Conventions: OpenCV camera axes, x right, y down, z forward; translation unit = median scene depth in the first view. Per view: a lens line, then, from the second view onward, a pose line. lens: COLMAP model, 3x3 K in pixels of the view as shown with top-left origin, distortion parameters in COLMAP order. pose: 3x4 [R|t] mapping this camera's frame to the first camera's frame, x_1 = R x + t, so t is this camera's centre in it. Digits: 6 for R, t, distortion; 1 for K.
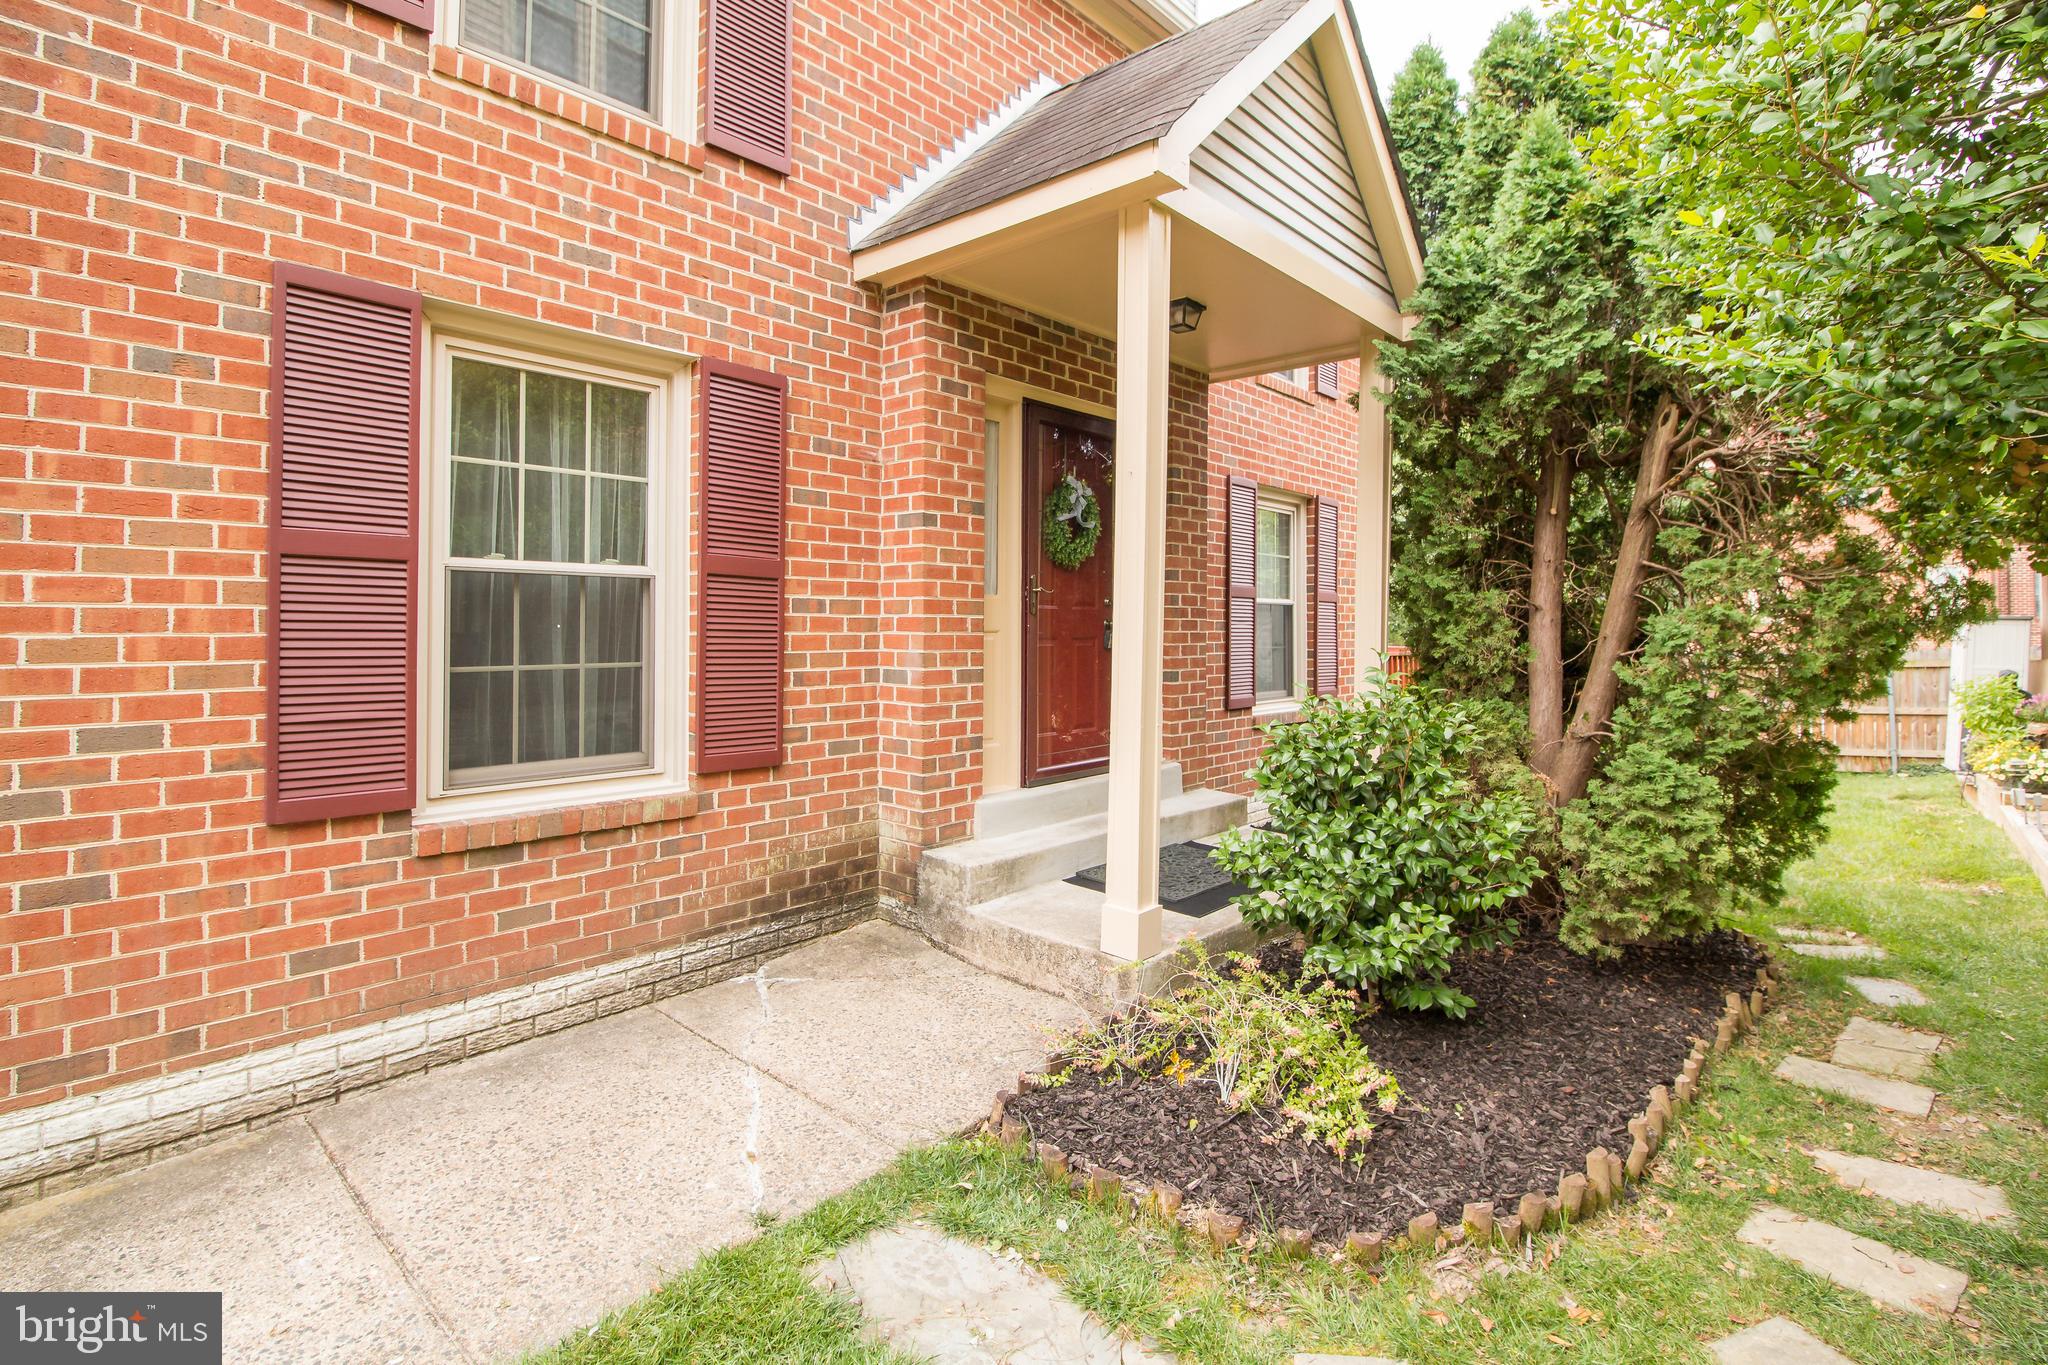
lens RADIAL K [[975.2, 0, 1029.8], [0, 975.2, 610.5], [0, 0, 1]] dist [-0.003011, -0.000826]
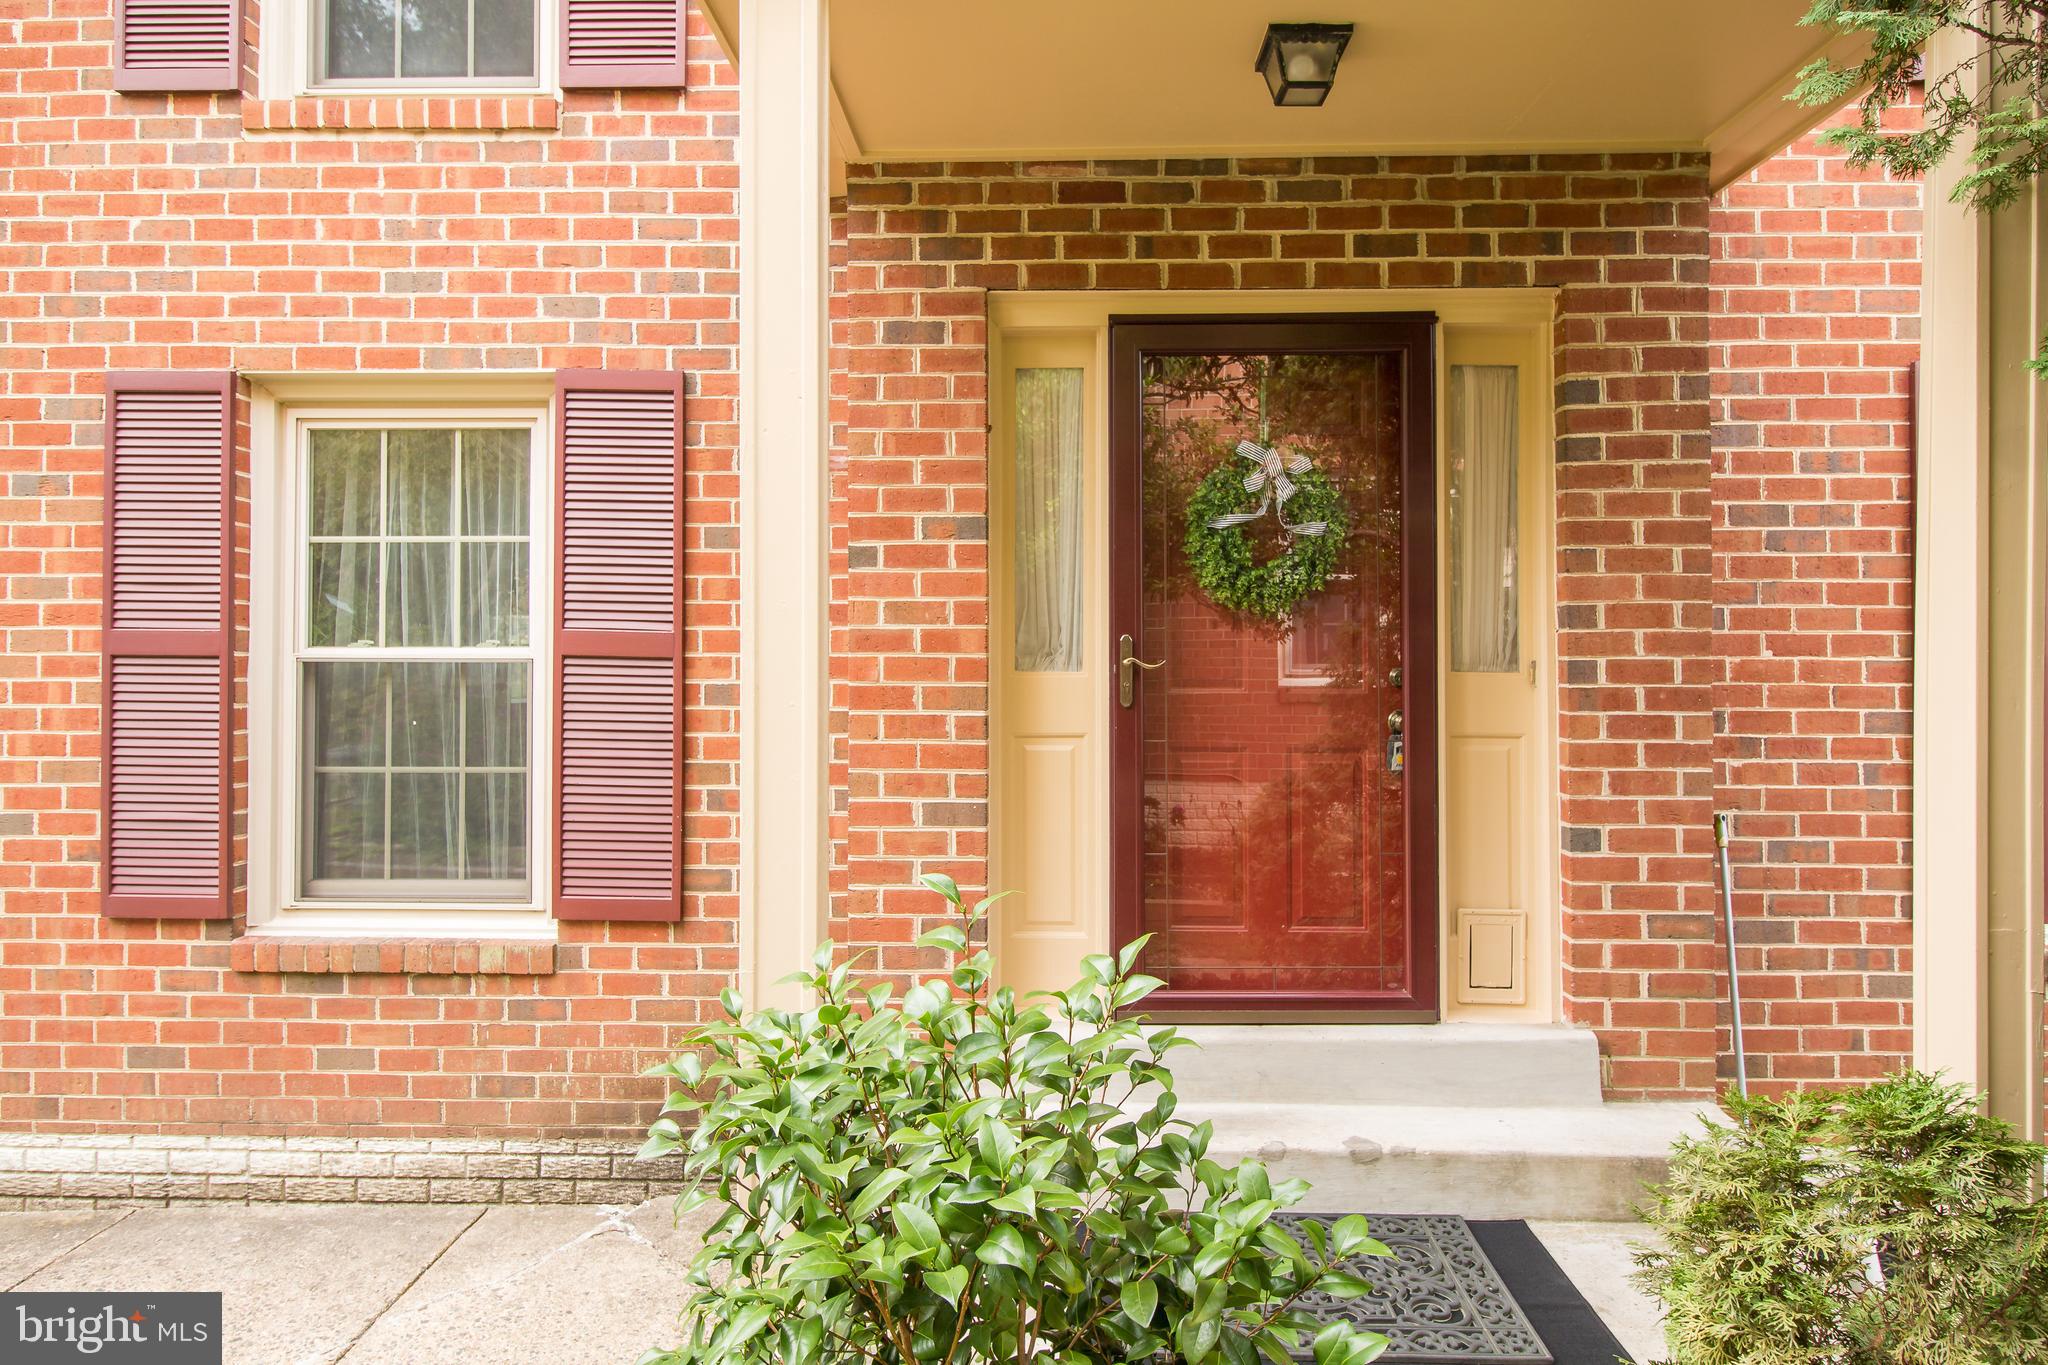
lens RADIAL K [[1221.7, 0, 1029.9], [0, 1221.7, 644.1], [0, 0, 1]] dist [0.002971, -0.001436]
pose [[0.655395, -0.016956, -0.755096, 0.652600], [0.012347, 0.999855, -0.011735, -0.032565], [0.755185, -0.001632, 0.655509, 0.683624]]
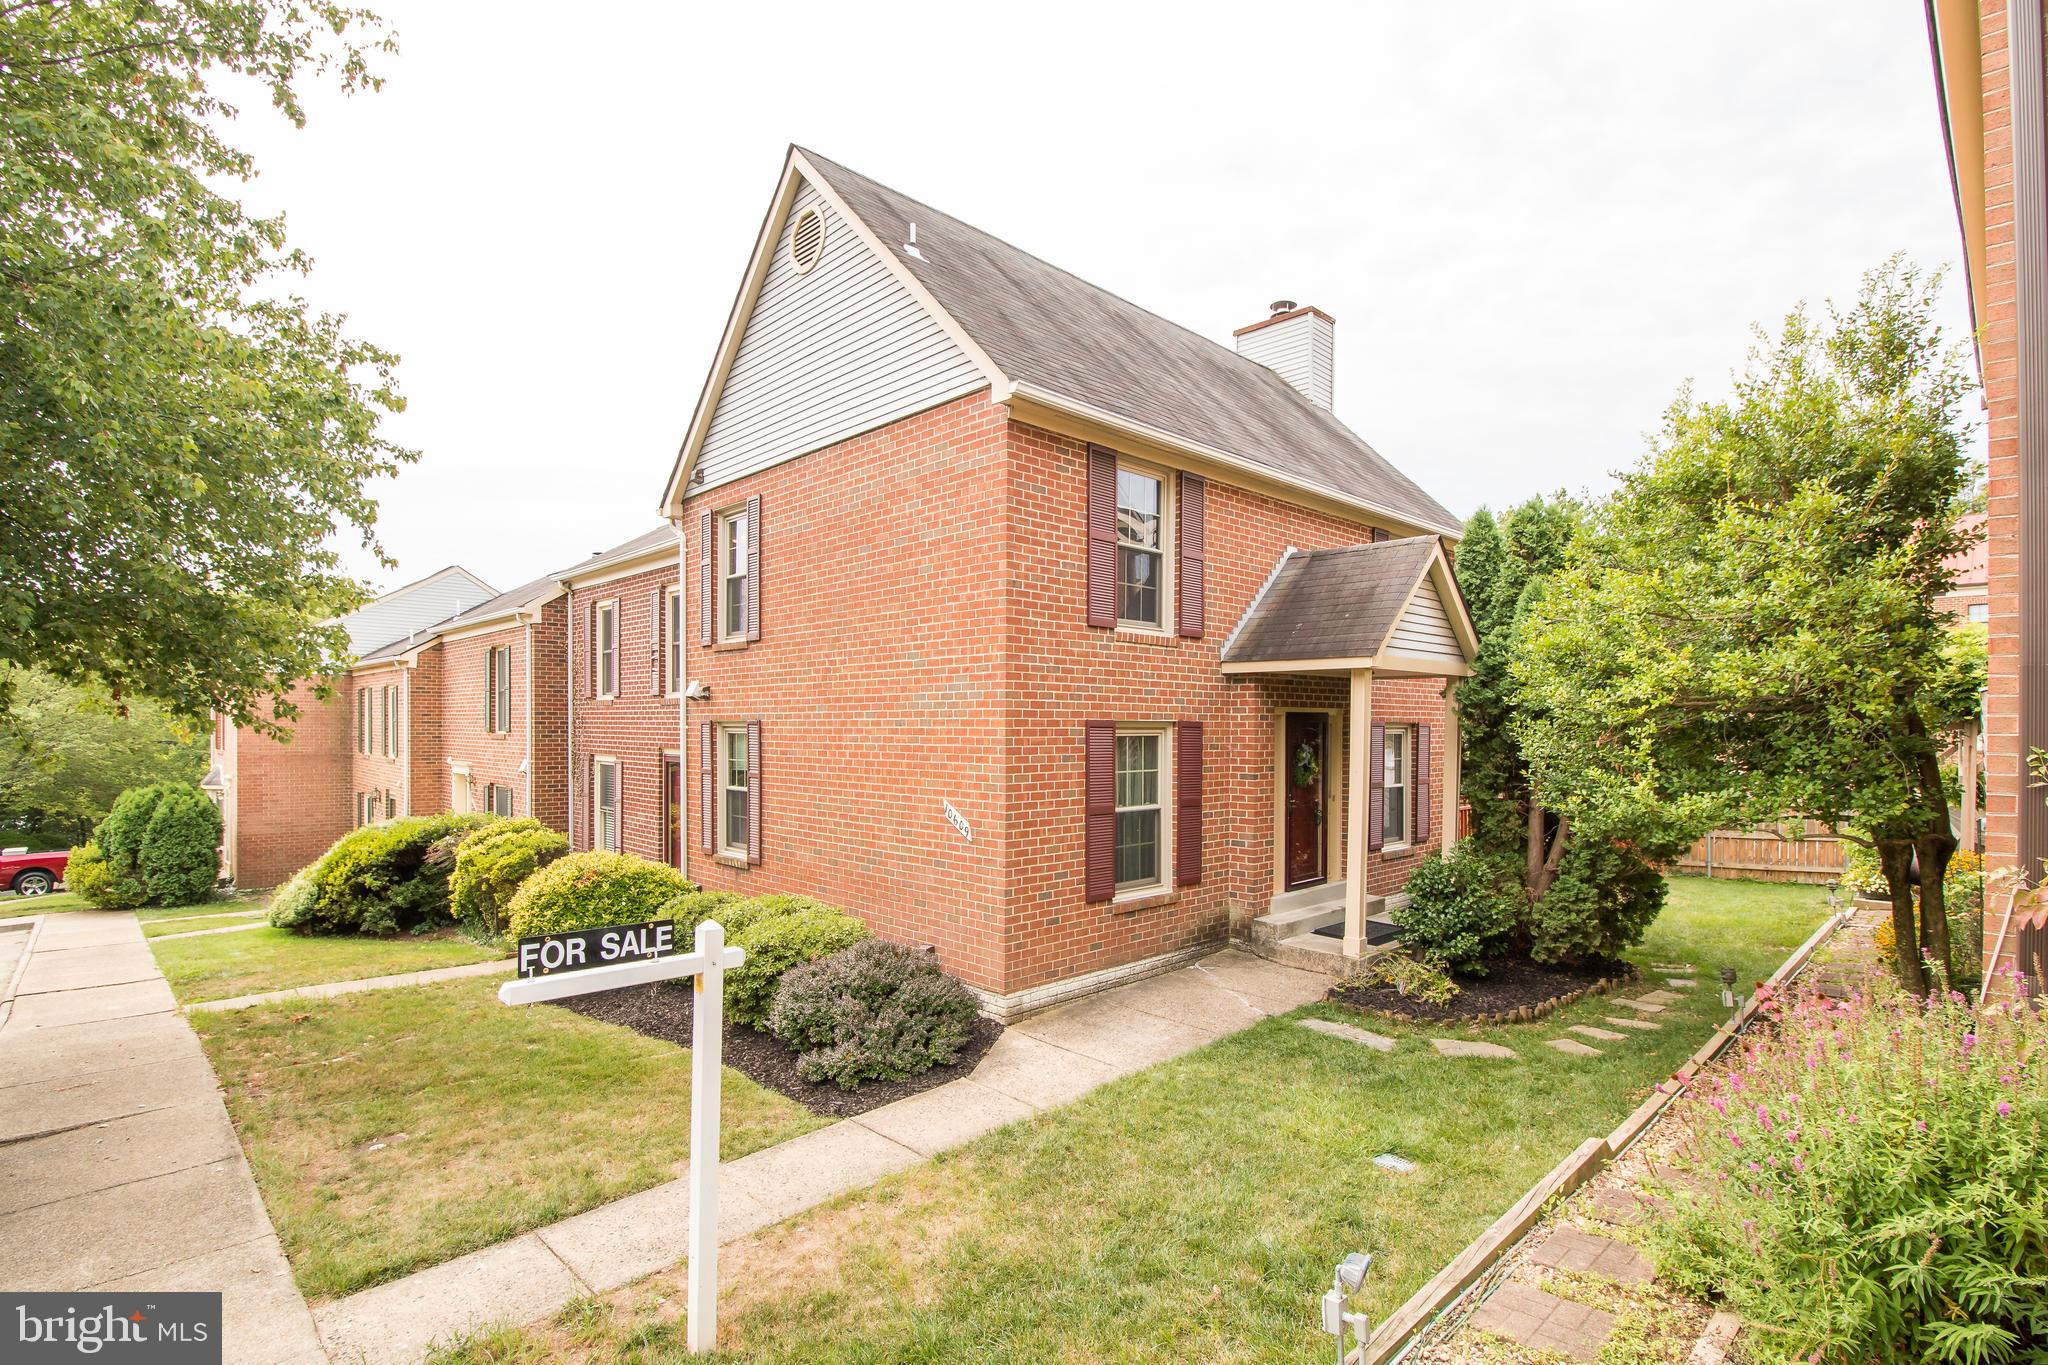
lens RADIAL K [[986.2, 0, 1023.5], [0, 986.2, 746.8], [0, 0, 1]] dist [0.001909, 0.000119]
pose [[0.997599, -0.003833, -0.069152, -0.587454], [0.006089, 0.999455, 0.032439, -0.291535], [0.068990, -0.032782, 0.997079, -1.645065]]
